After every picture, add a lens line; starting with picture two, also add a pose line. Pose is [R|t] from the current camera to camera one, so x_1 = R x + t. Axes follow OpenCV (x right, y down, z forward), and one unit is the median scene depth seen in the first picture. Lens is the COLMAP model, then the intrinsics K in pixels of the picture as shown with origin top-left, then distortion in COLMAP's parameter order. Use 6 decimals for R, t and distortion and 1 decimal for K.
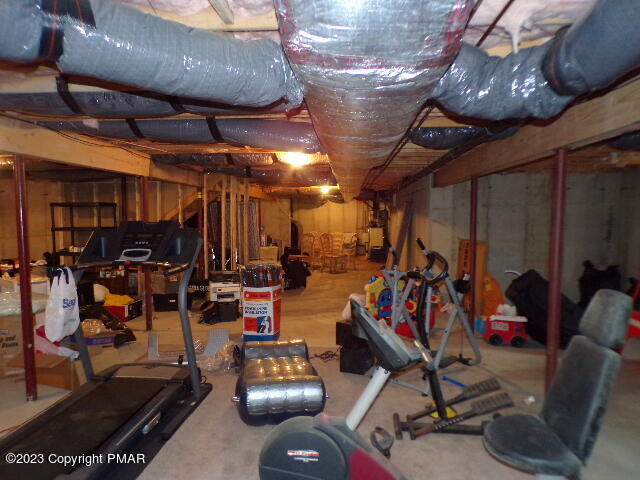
lens RADIAL K [[440.2, 0, 320.0], [0, 440.2, 240.0], [0, 0, 1]] dist [-0.025522, 0.035366]
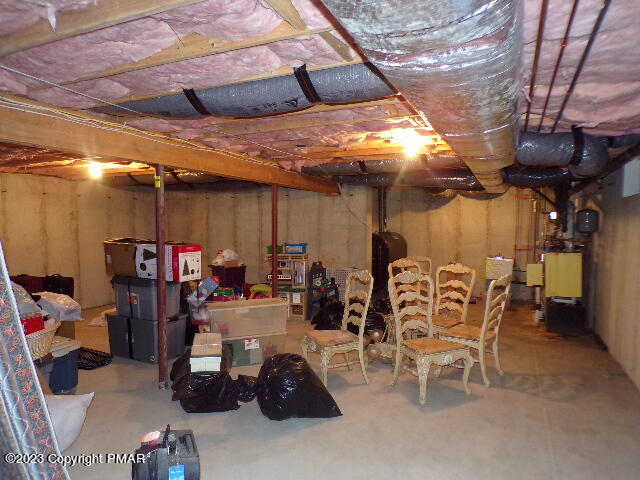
lens RADIAL K [[440.2, 0, 320.0], [0, 440.2, 240.0], [0, 0, 1]] dist [-0.025522, 0.035366]
pose [[0.942287, 0.022096, -0.334076, 0.044452], [-0.028319, 0.999504, -0.013771, -0.026410], [0.333606, 0.022437, 0.942446, 0.499947]]
